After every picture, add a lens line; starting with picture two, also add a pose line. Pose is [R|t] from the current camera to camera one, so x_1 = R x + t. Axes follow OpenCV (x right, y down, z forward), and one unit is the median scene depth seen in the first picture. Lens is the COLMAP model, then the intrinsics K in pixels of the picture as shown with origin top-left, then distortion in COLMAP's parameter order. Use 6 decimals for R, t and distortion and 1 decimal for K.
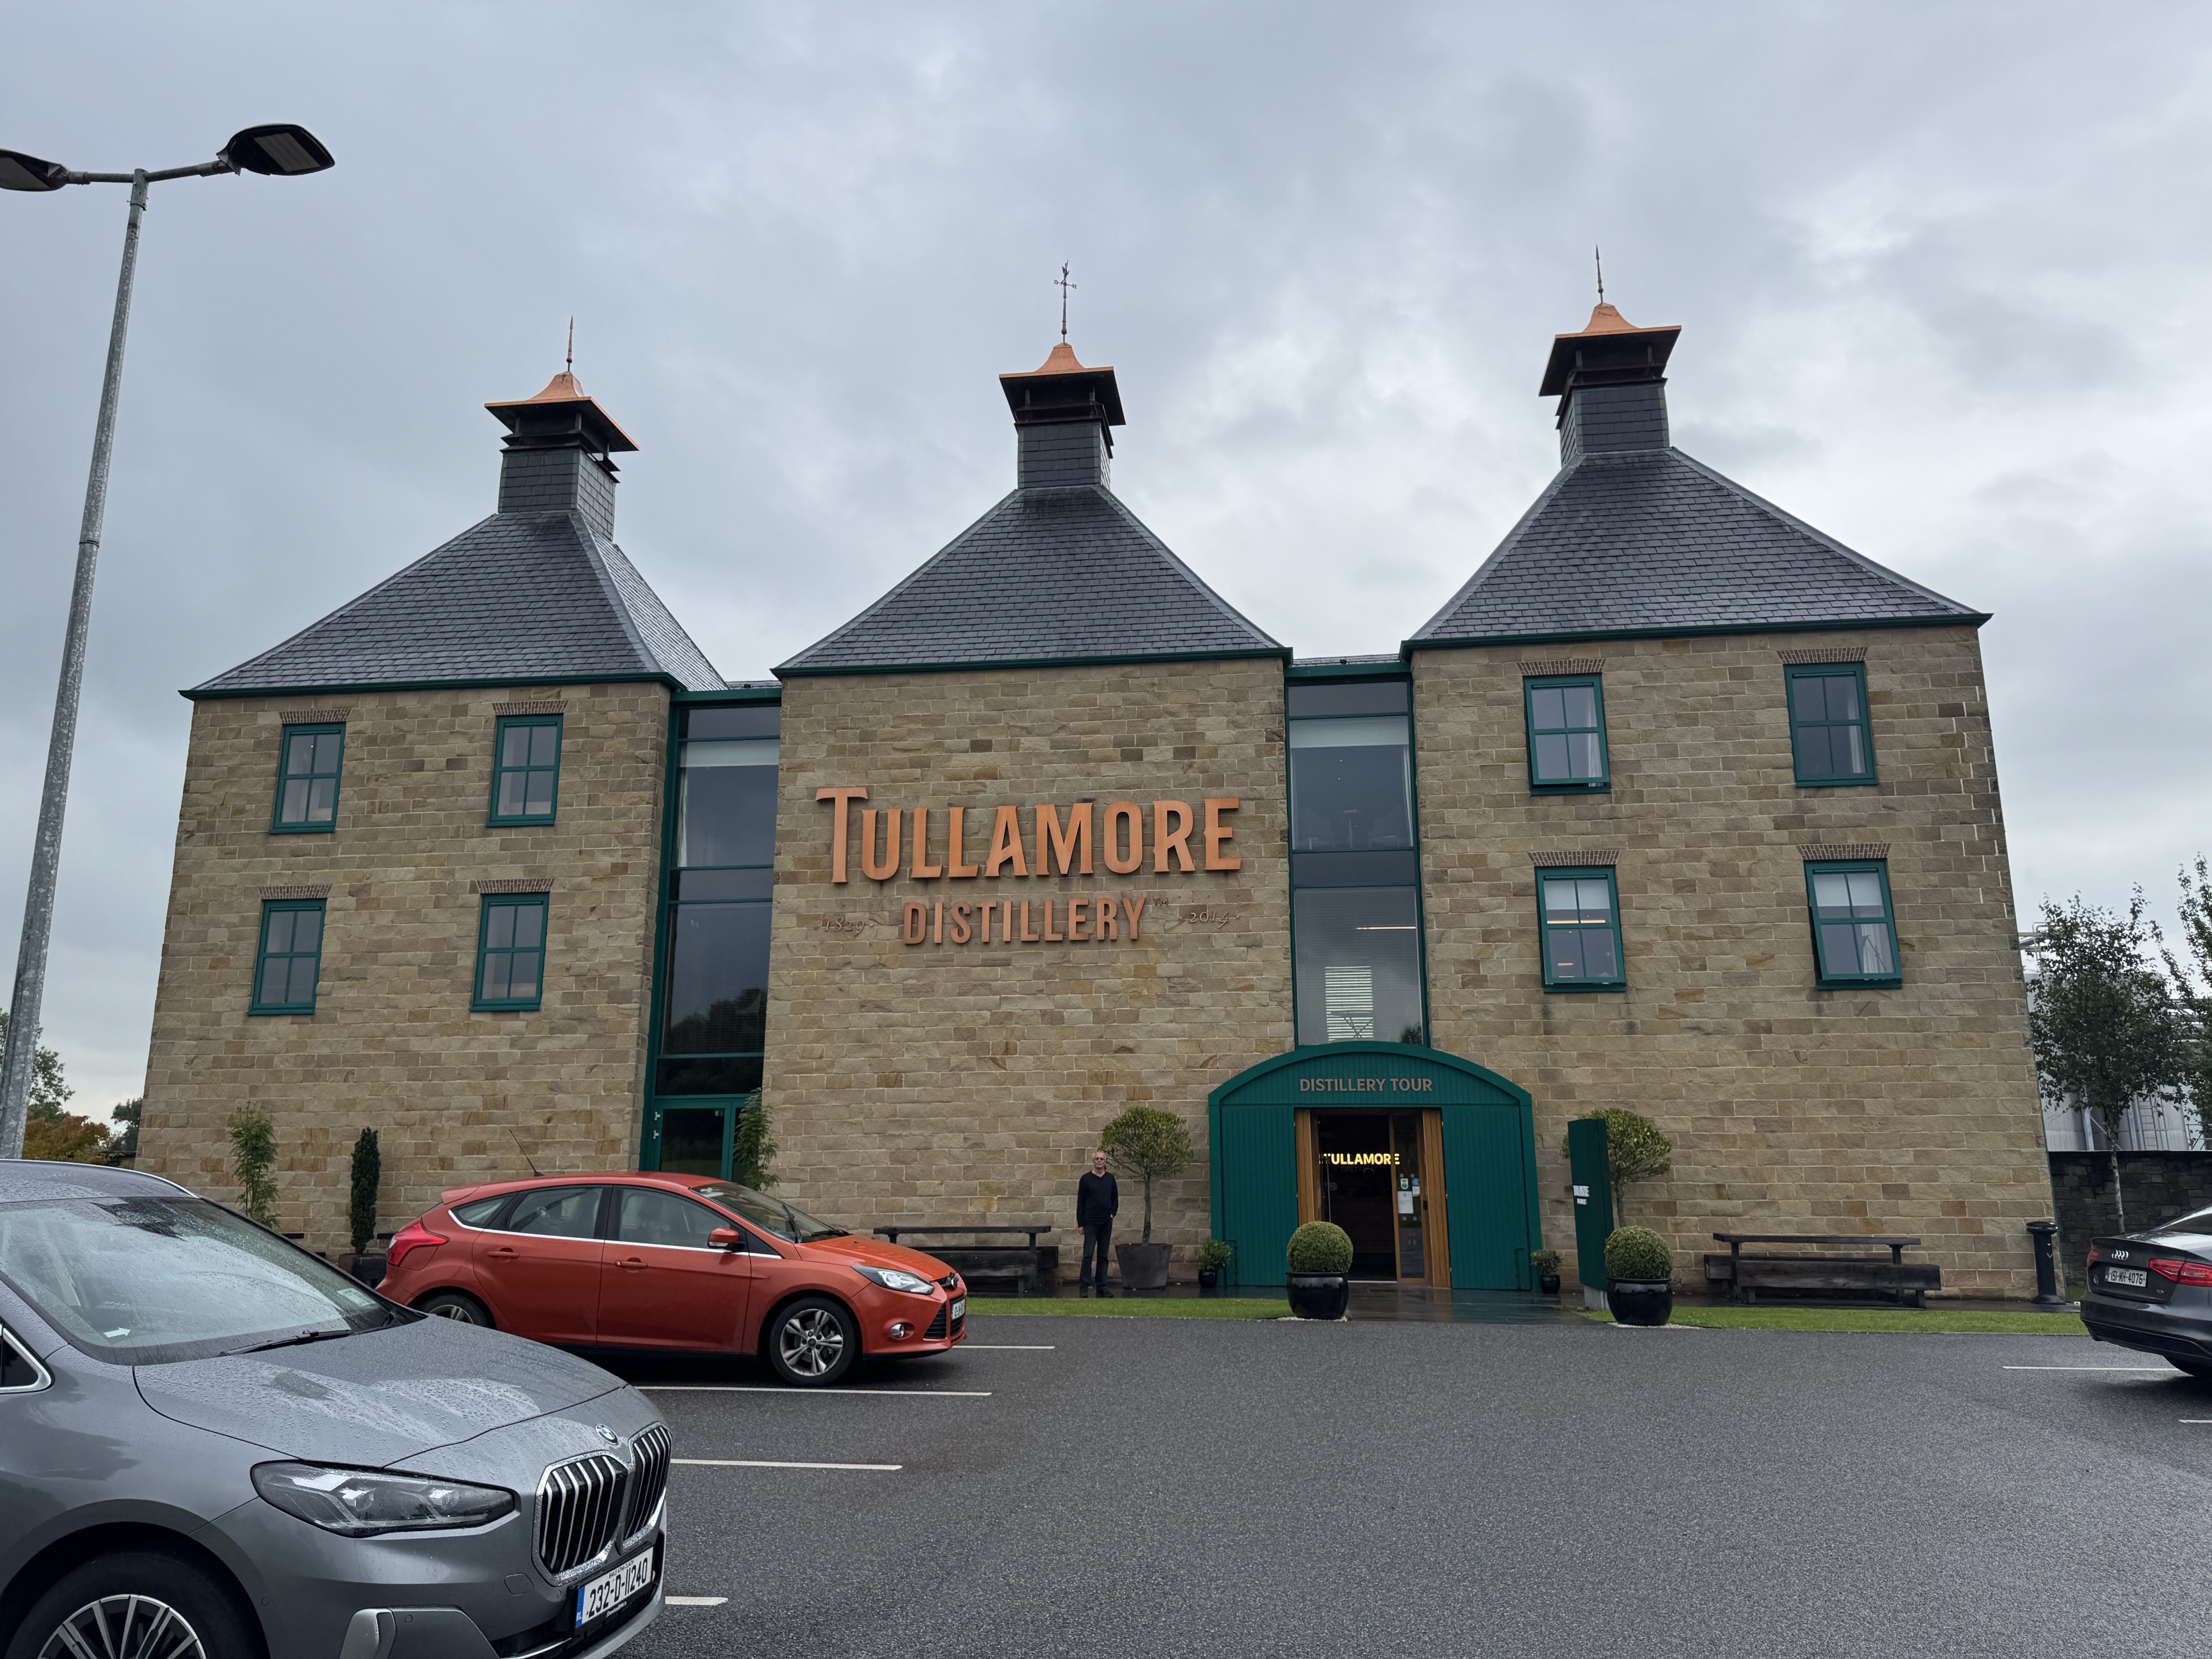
lens RADIAL K [[1551.1, 0, 1107.0], [0, 1551.1, 836.0], [0, 0, 1]] dist [0.049046, 0.006446]
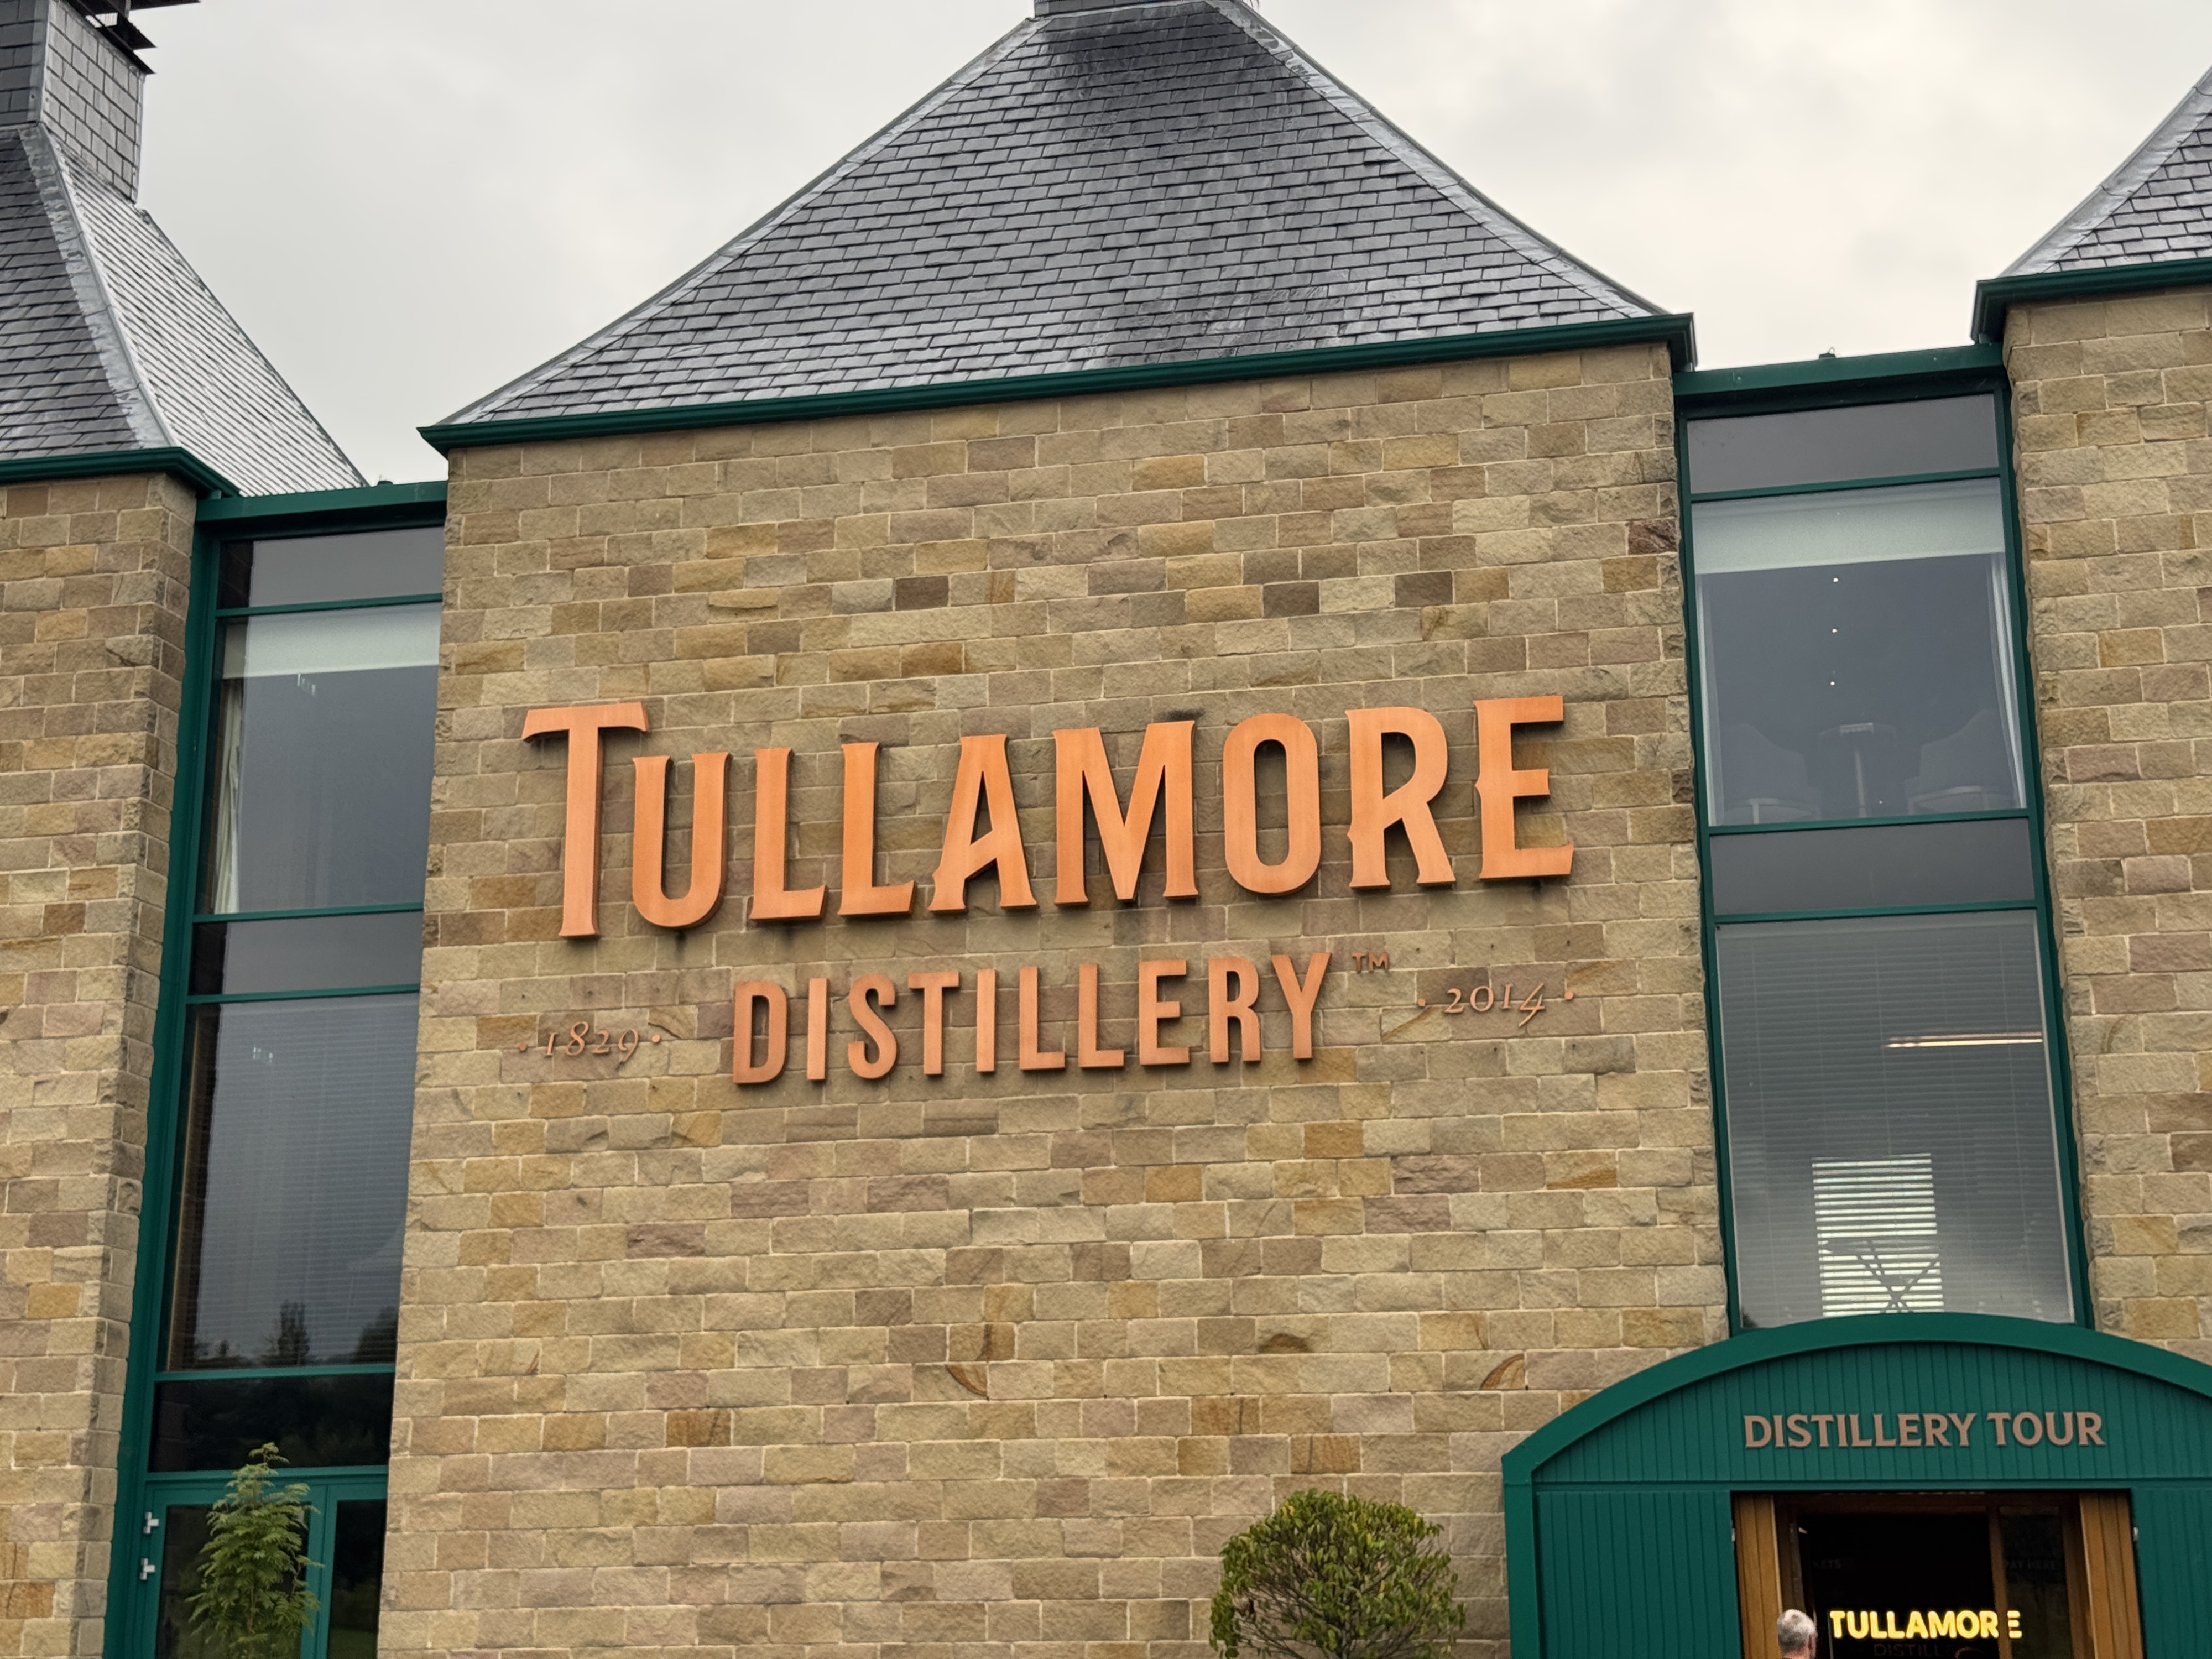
lens RADIAL K [[3029.1, 0, 1105.9], [0, 3029.1, 820.0], [0, 0, 1]] dist [0.066226, 0.000000]
pose [[0.995885, -0.026331, -0.086720, 0.034572], [0.022854, 0.998904, -0.040847, 0.035151], [0.087700, 0.038697, 0.995395, 0.223393]]
